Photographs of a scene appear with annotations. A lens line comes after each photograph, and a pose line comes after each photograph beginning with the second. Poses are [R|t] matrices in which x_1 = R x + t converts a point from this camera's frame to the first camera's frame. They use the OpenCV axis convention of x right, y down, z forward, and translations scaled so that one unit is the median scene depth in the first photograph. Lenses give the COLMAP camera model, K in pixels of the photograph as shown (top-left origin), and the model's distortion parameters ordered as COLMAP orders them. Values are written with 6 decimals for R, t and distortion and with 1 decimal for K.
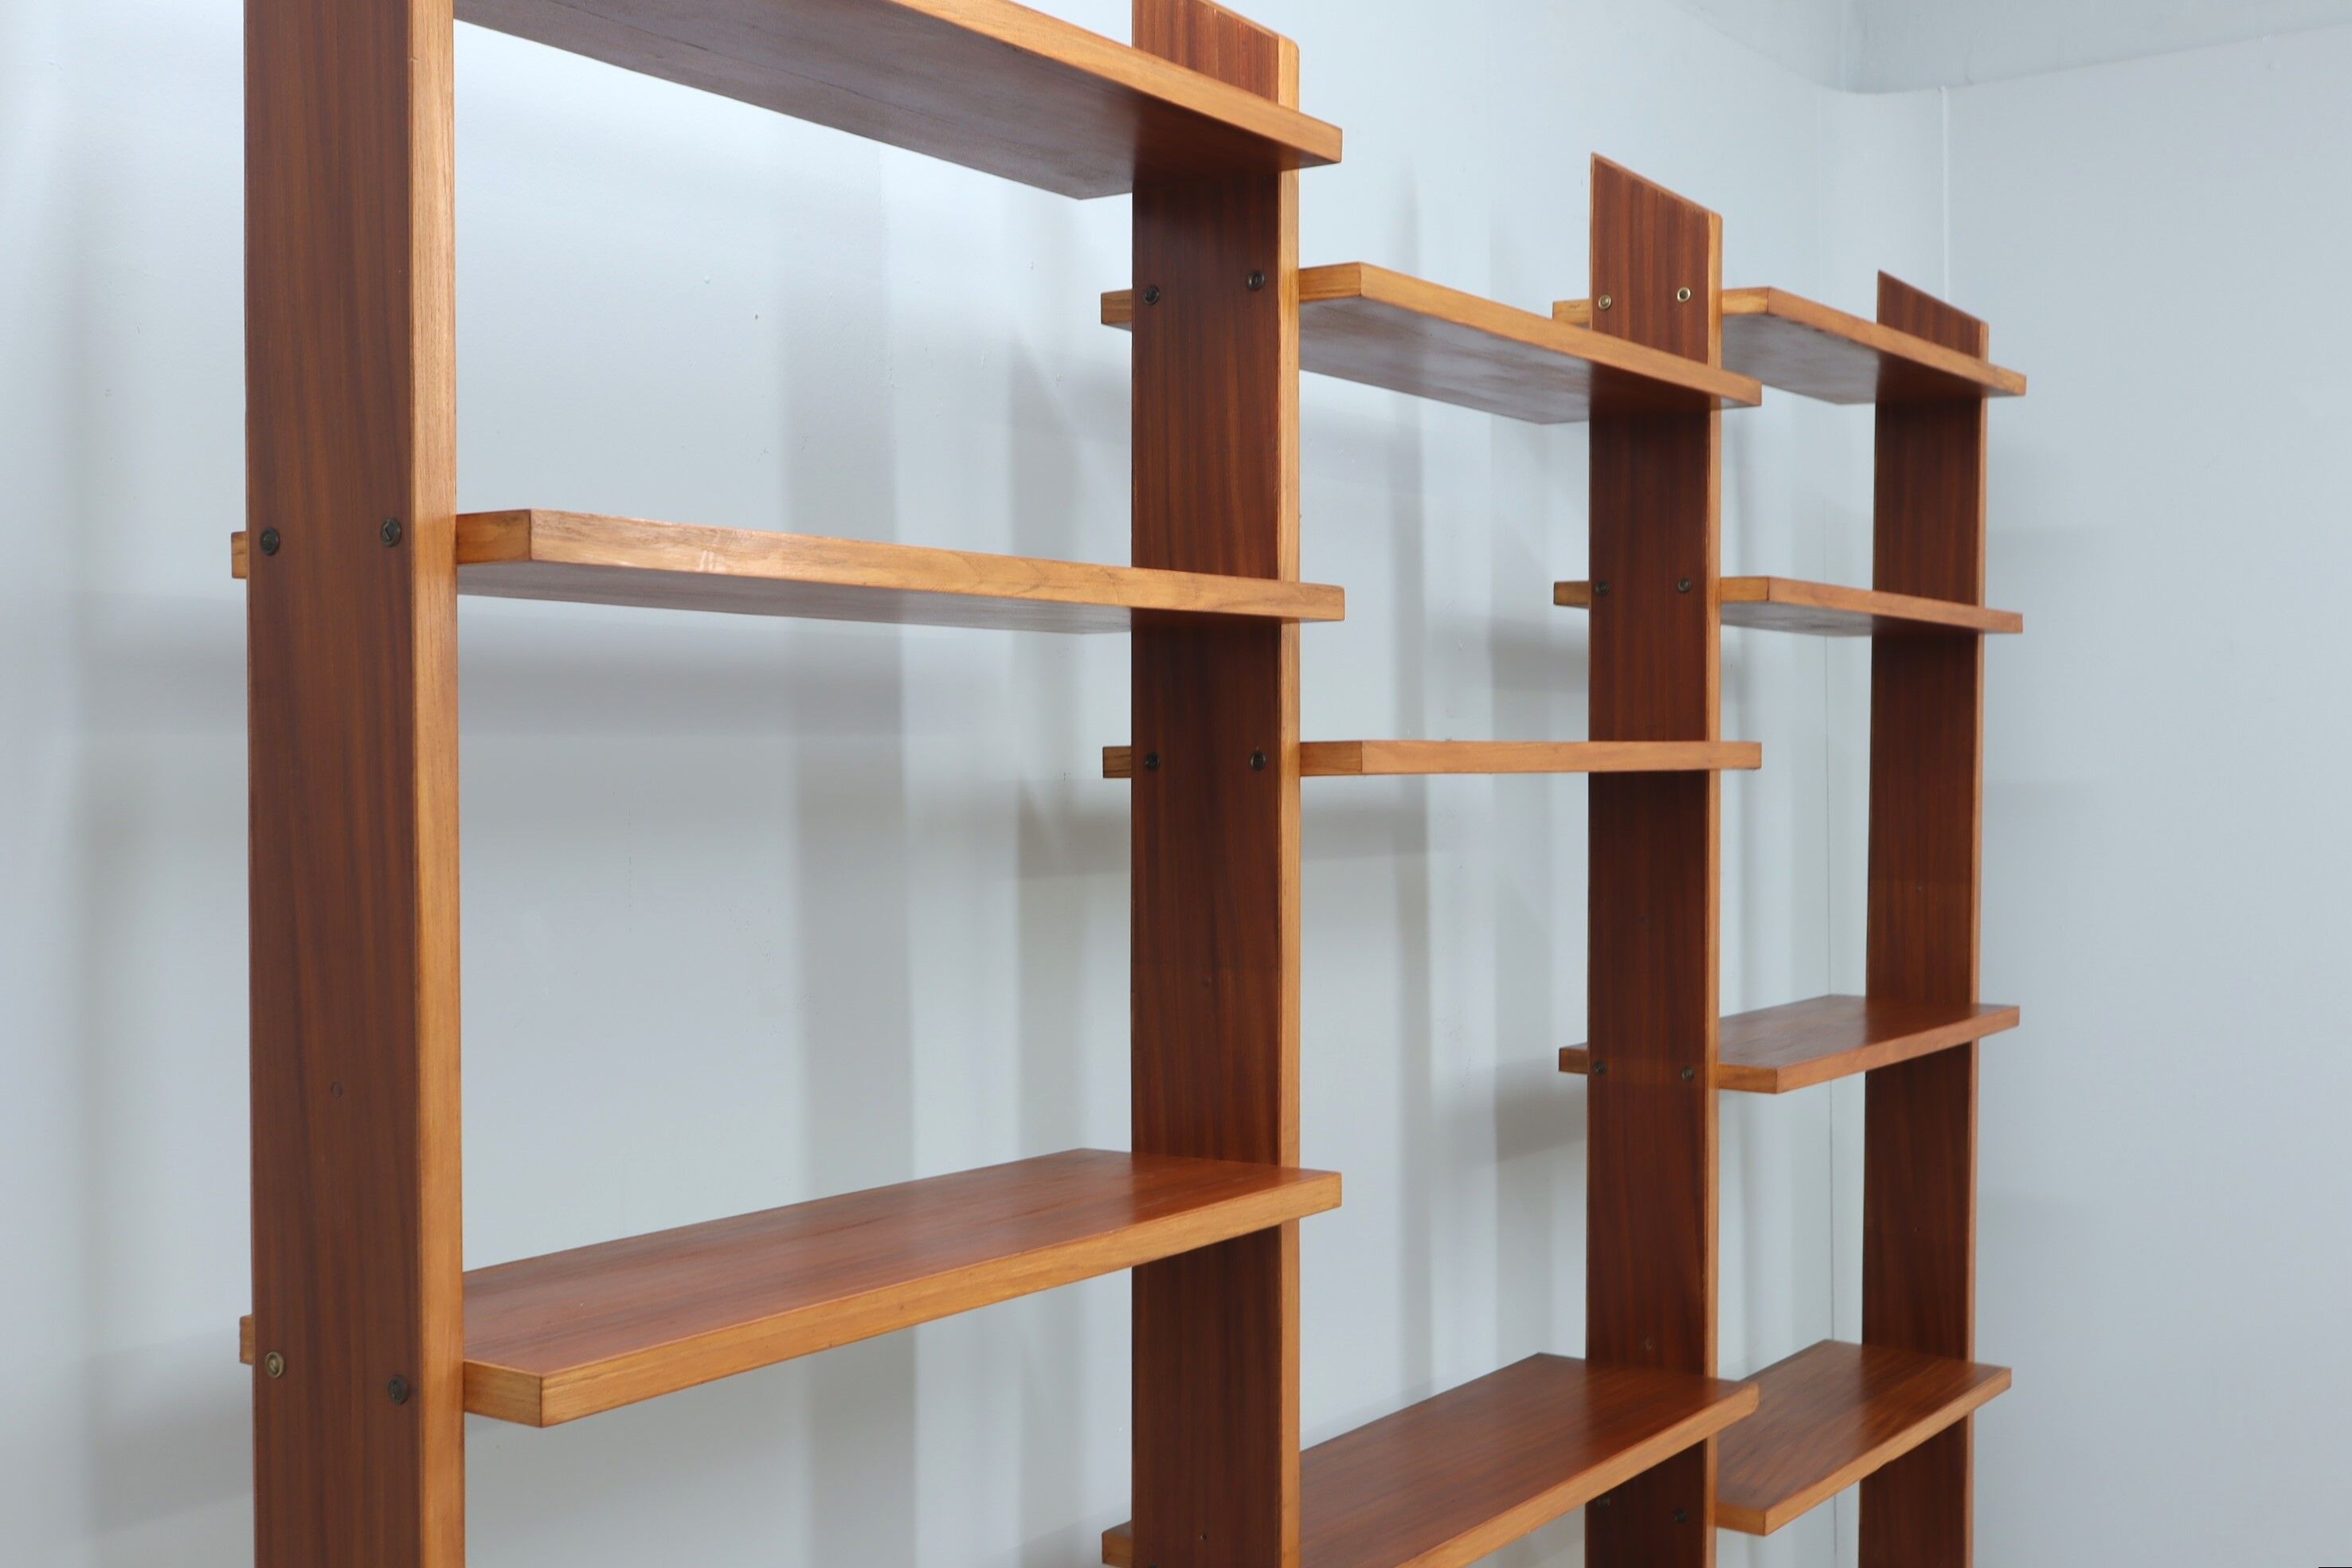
lens RADIAL K [[2614.8, 0, 1172.4], [0, 2614.8, 779.5], [0, 0, 1]] dist [0.021834, 0.000000]
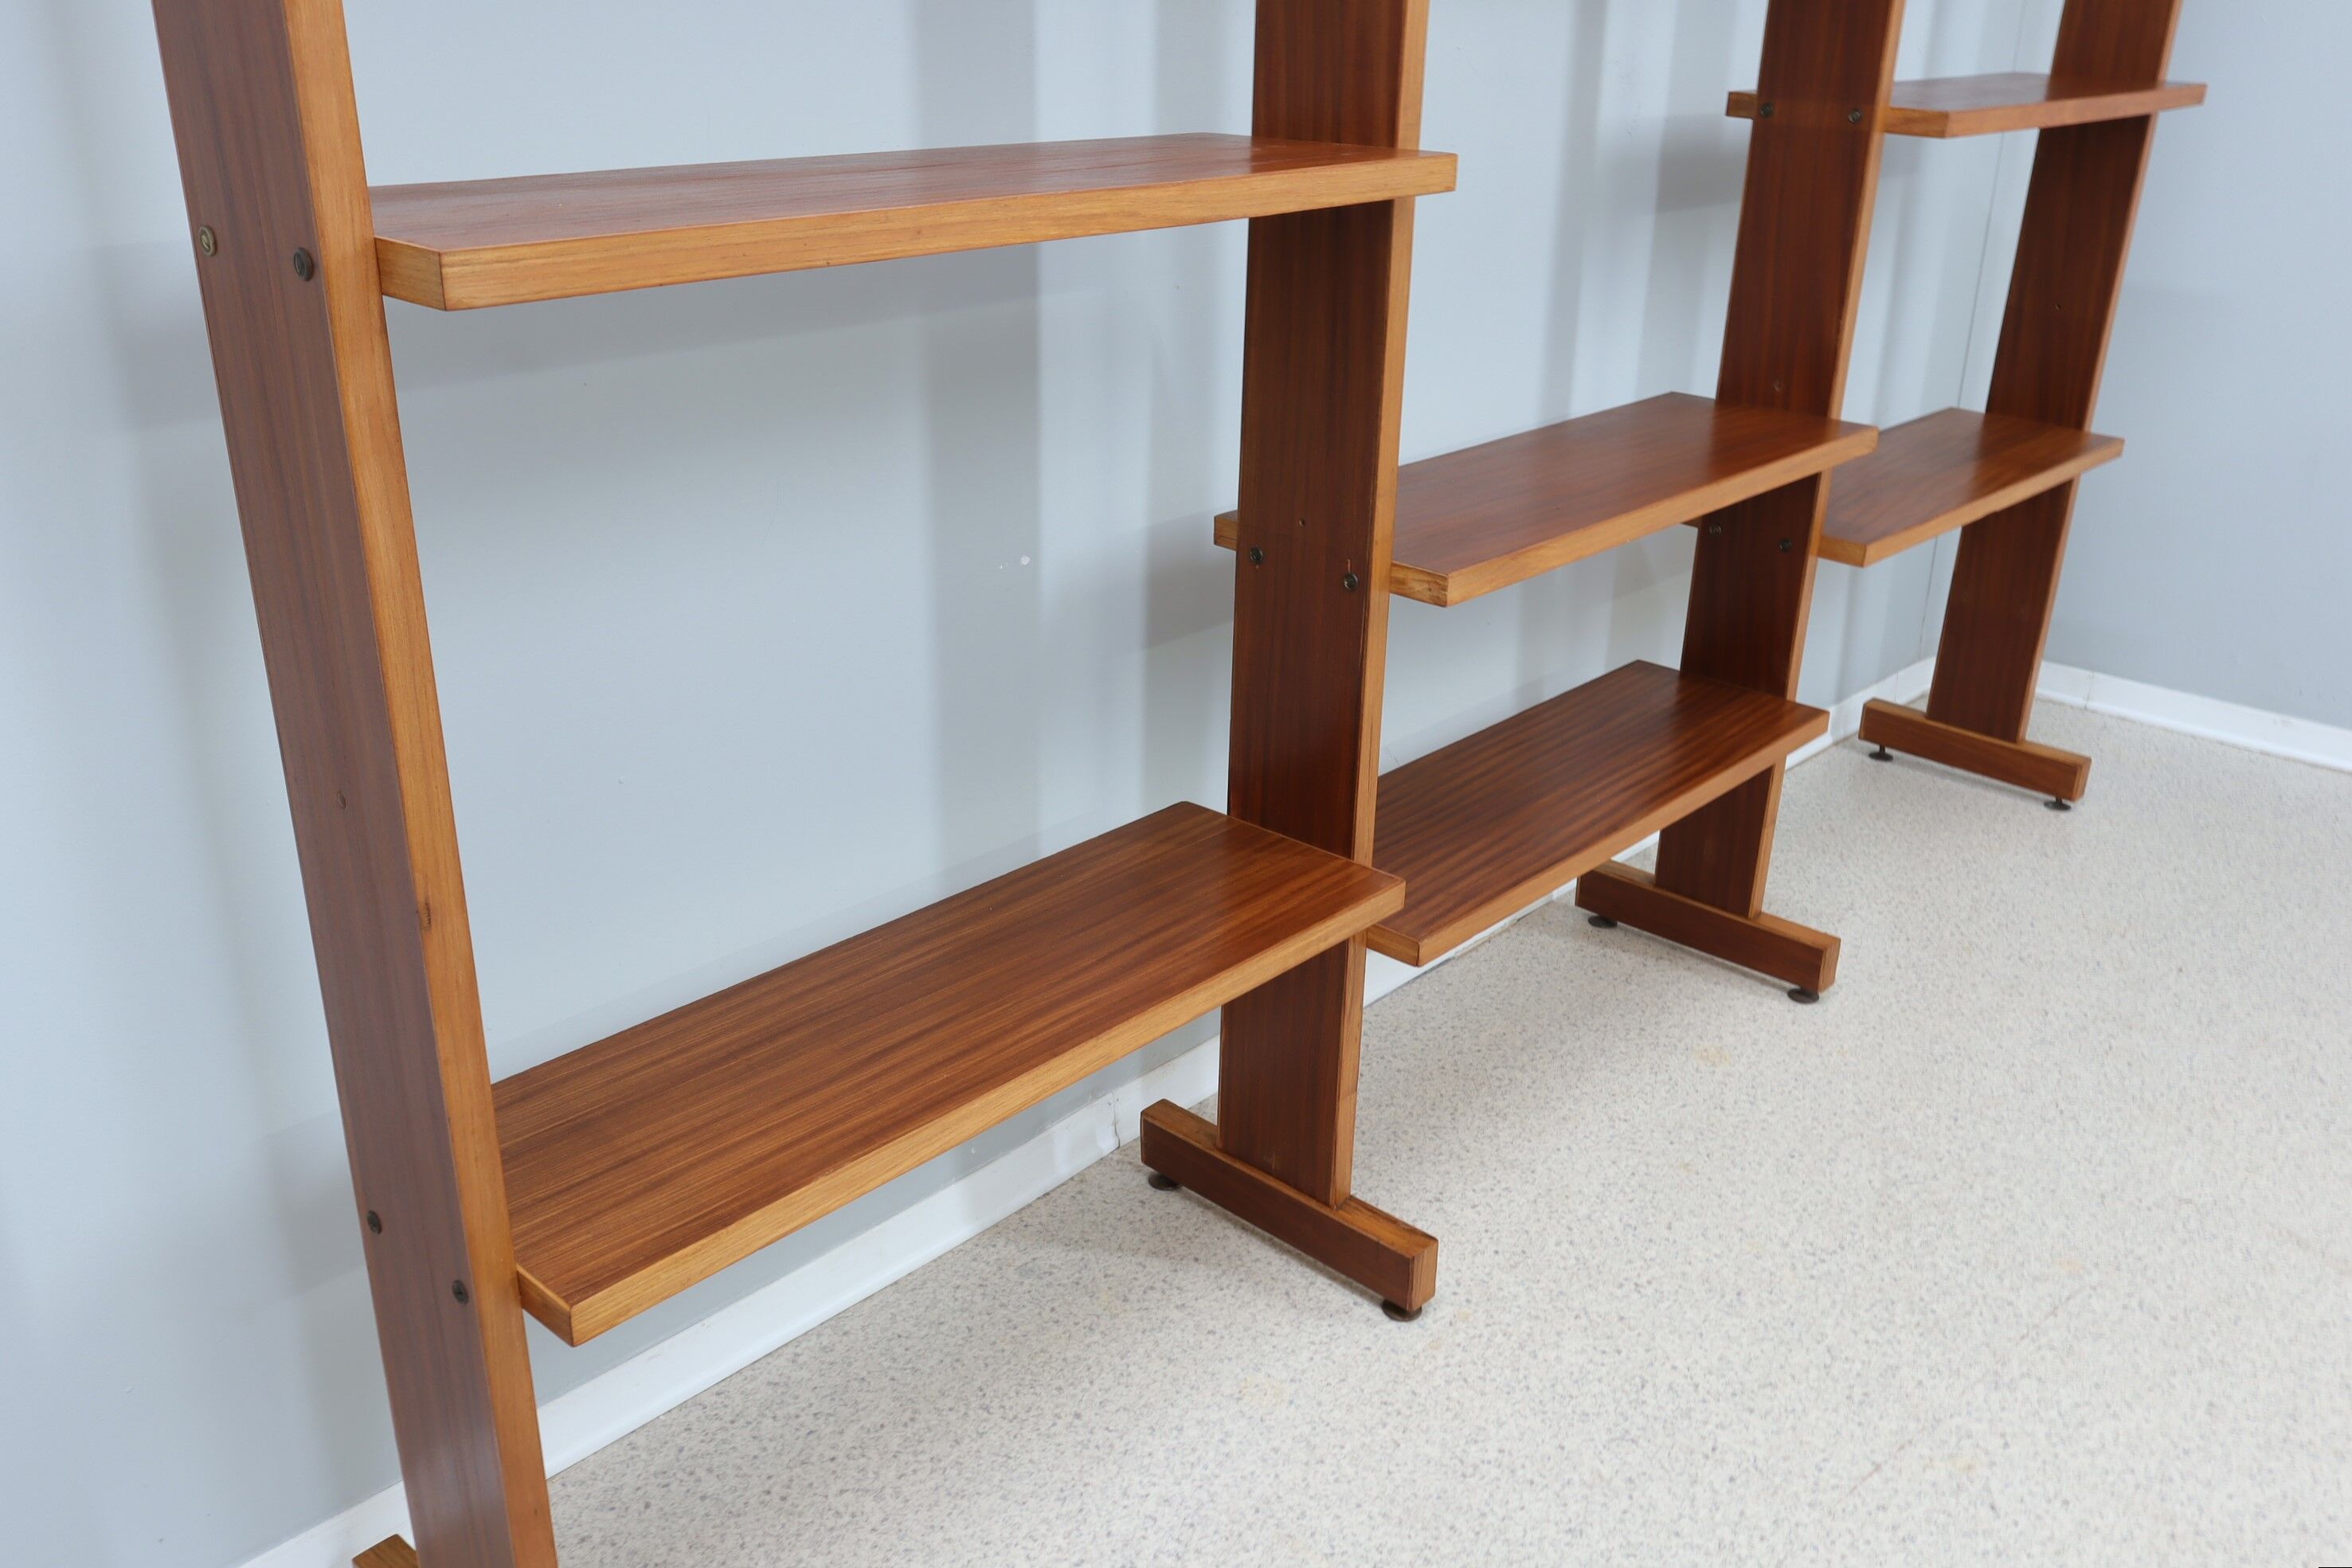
lens RADIAL K [[1981.3, 0, 1176.2], [0, 1981.3, 774.6], [0, 0, 1]] dist [0.008416, 0.001628]
pose [[0.990710, 0.070031, -0.116574, 0.055382], [-0.021414, 0.926852, 0.374817, 0.080405], [0.134296, -0.368839, 0.919741, 0.211884]]
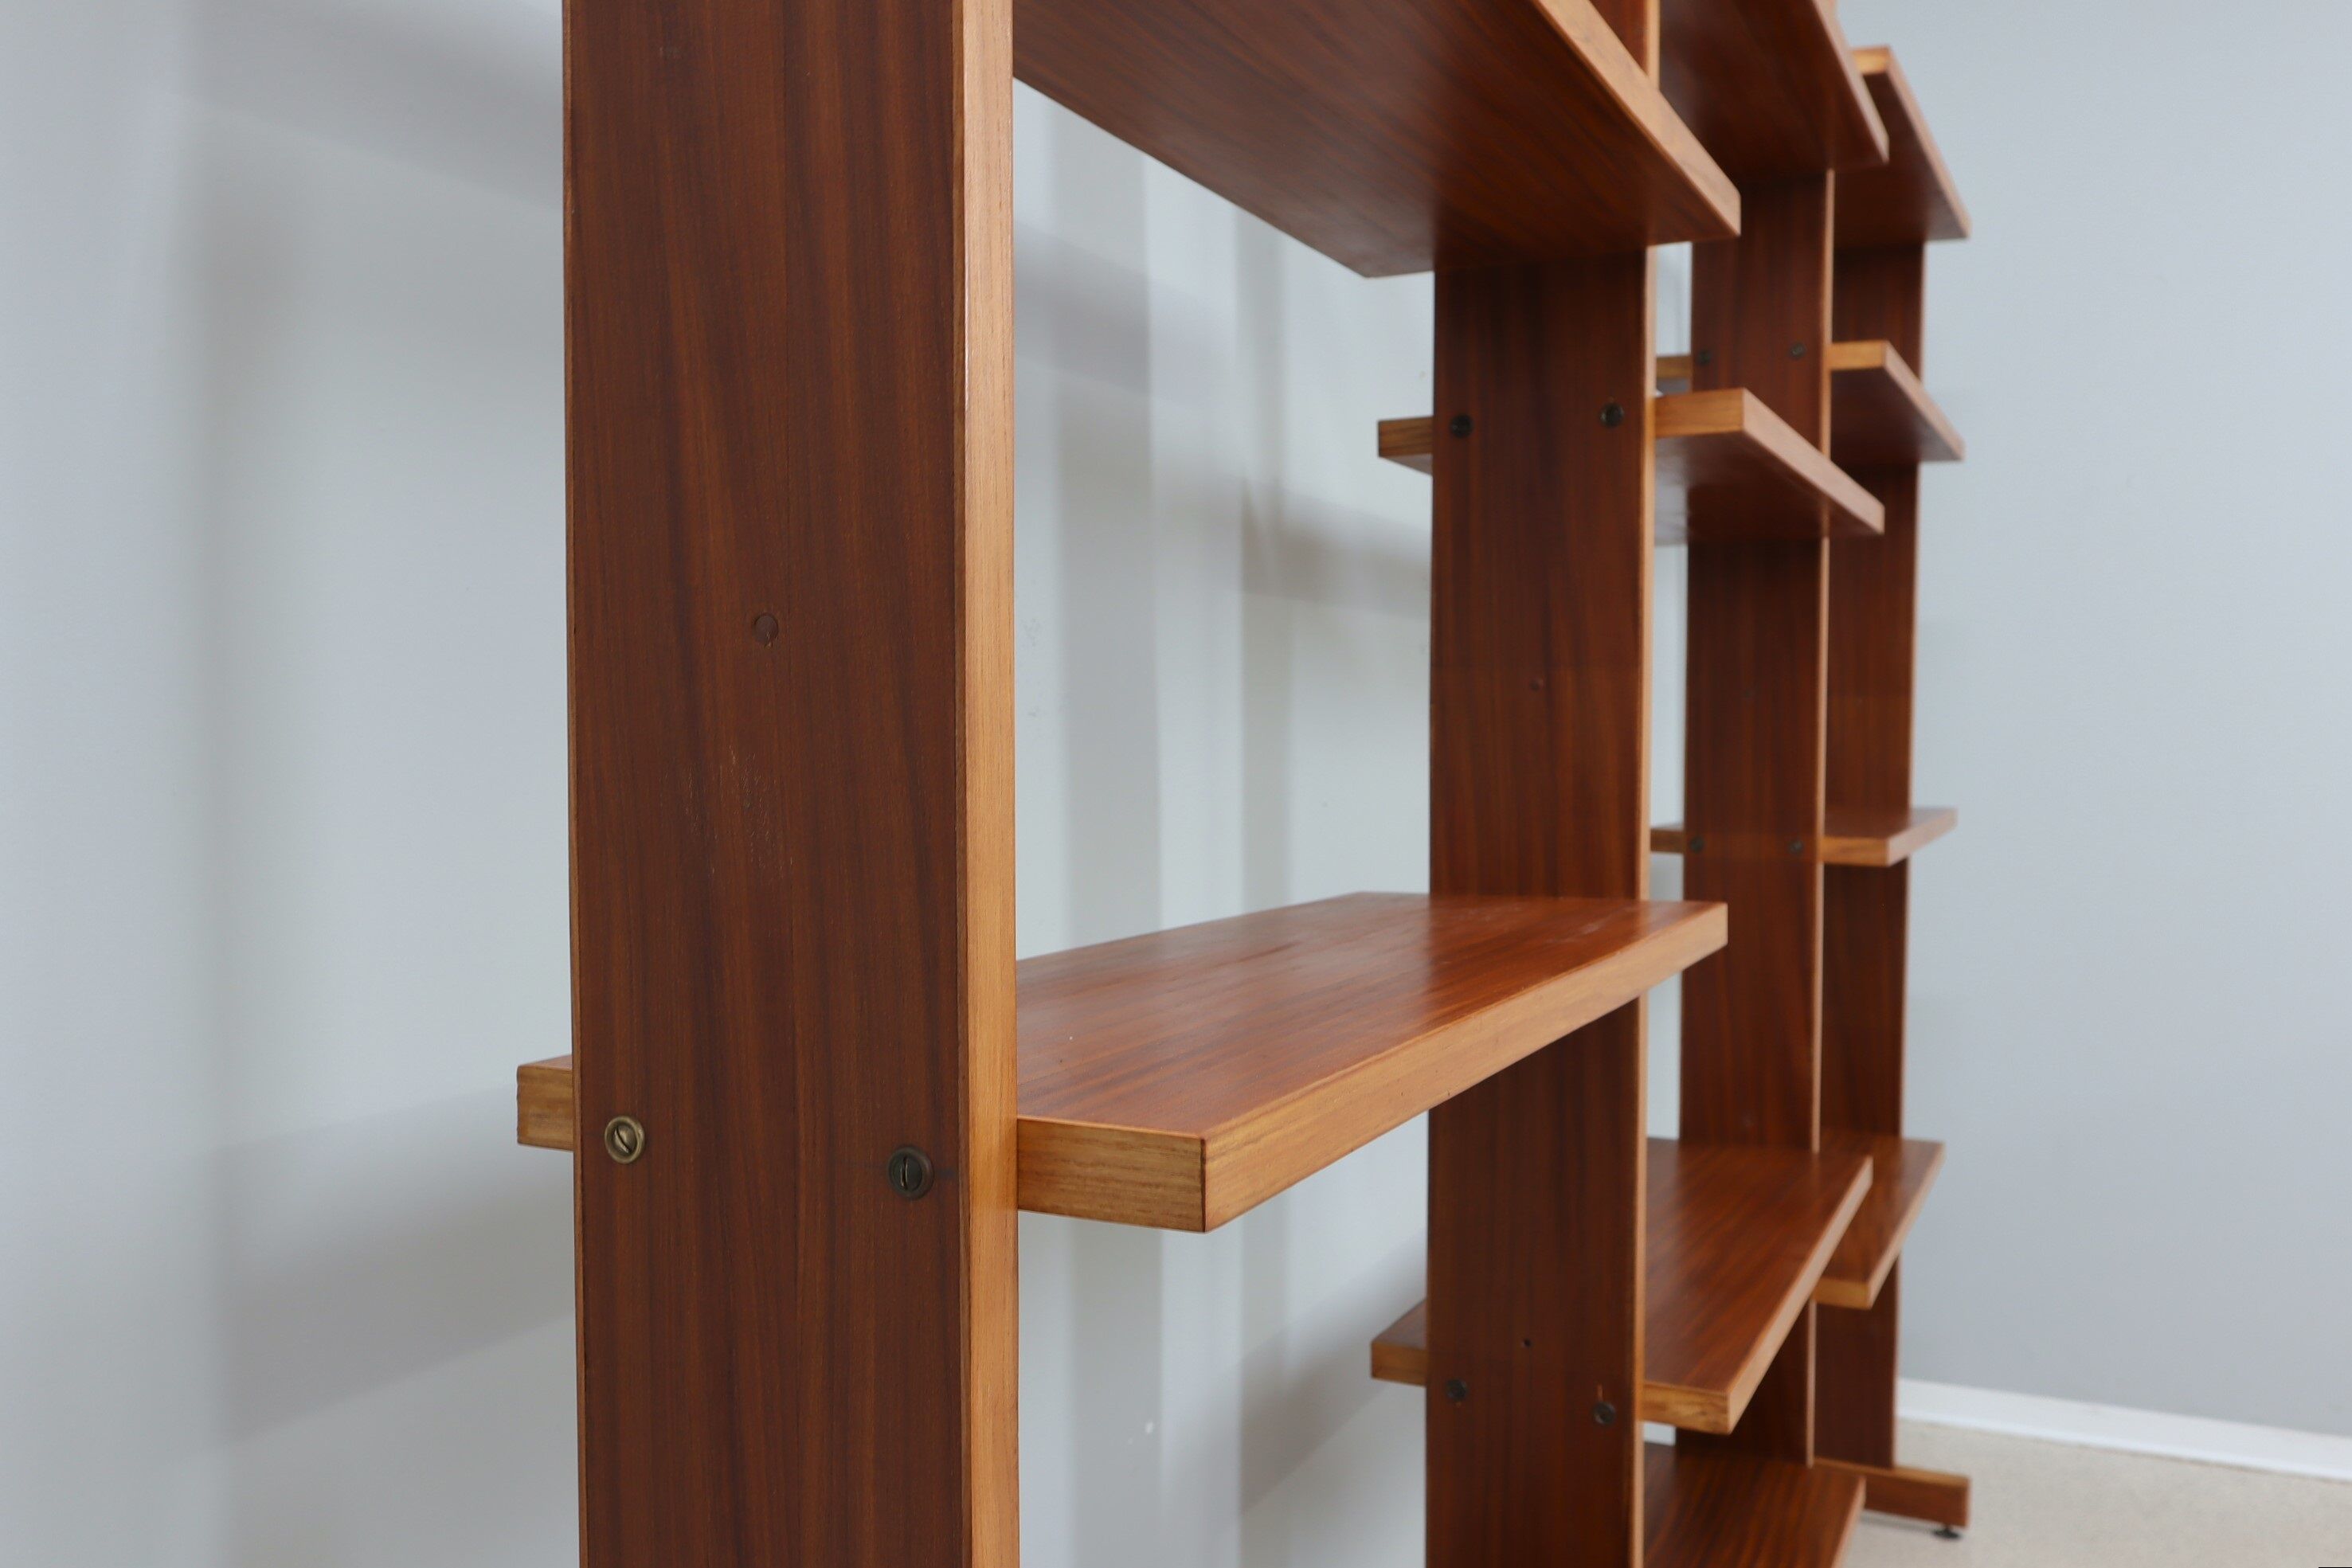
lens RADIAL K [[1981.3, 0, 1175.1], [0, 1981.3, 780.3], [0, 0, 1]] dist [0.008416, 0.001628]
pose [[0.987297, -0.001459, 0.158879, -0.184355], [-0.001752, 0.999797, 0.020071, 0.086807], [-0.158876, -0.020095, 0.987094, 0.356666]]
